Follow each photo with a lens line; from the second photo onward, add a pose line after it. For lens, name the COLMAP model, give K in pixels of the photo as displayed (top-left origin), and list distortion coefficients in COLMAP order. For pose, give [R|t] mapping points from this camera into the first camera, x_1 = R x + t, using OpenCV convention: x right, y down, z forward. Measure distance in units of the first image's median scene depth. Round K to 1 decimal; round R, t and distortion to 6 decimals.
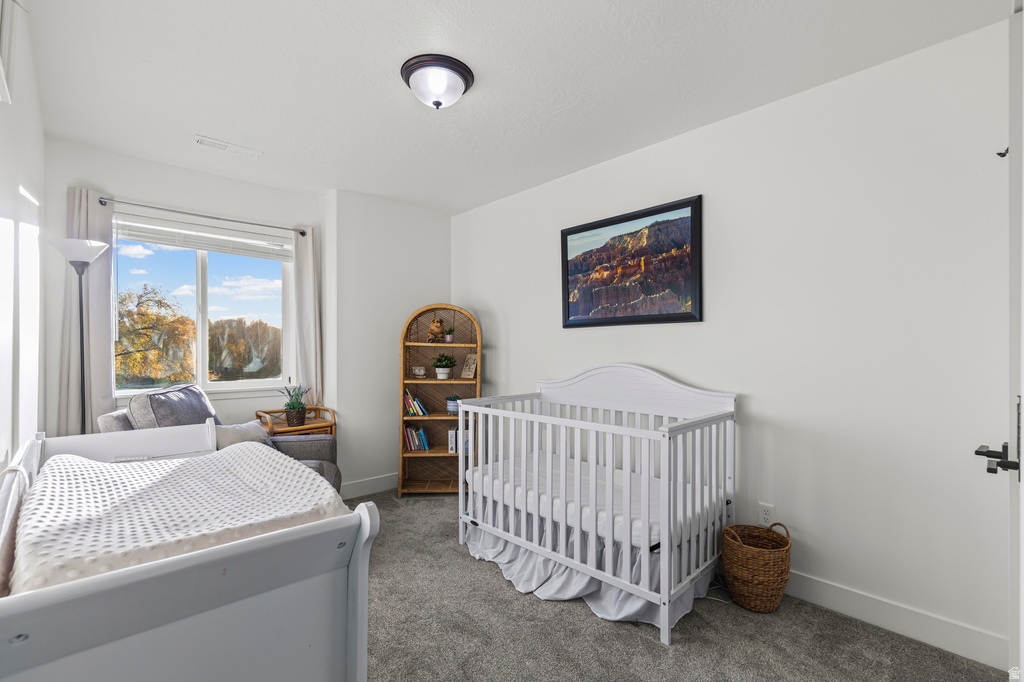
lens RADIAL K [[458.9, 0, 512.1], [0, 458.9, 347.7], [0, 0, 1]] dist [0.005008, -0.000167]
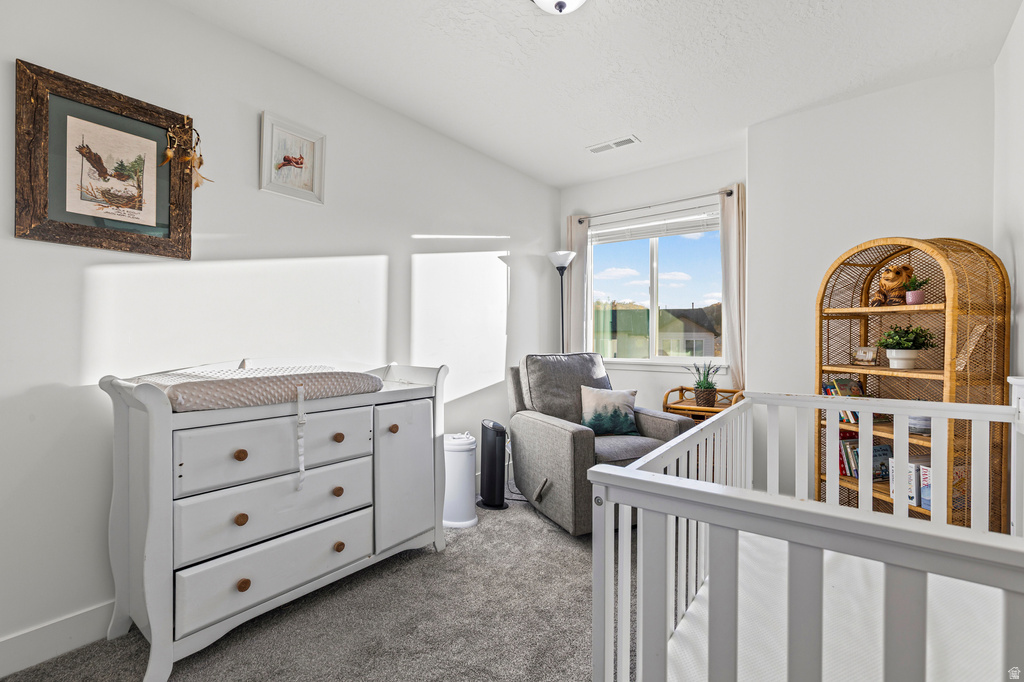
lens RADIAL K [[458.9, 0, 512.1], [0, 458.9, 347.7], [0, 0, 1]] dist [0.005008, -0.000167]
pose [[0.160932, 0.015557, -0.986843, 0.354253], [-0.003297, 0.999879, 0.015225, 0.036075], [0.986960, 0.000804, 0.160963, 0.443612]]
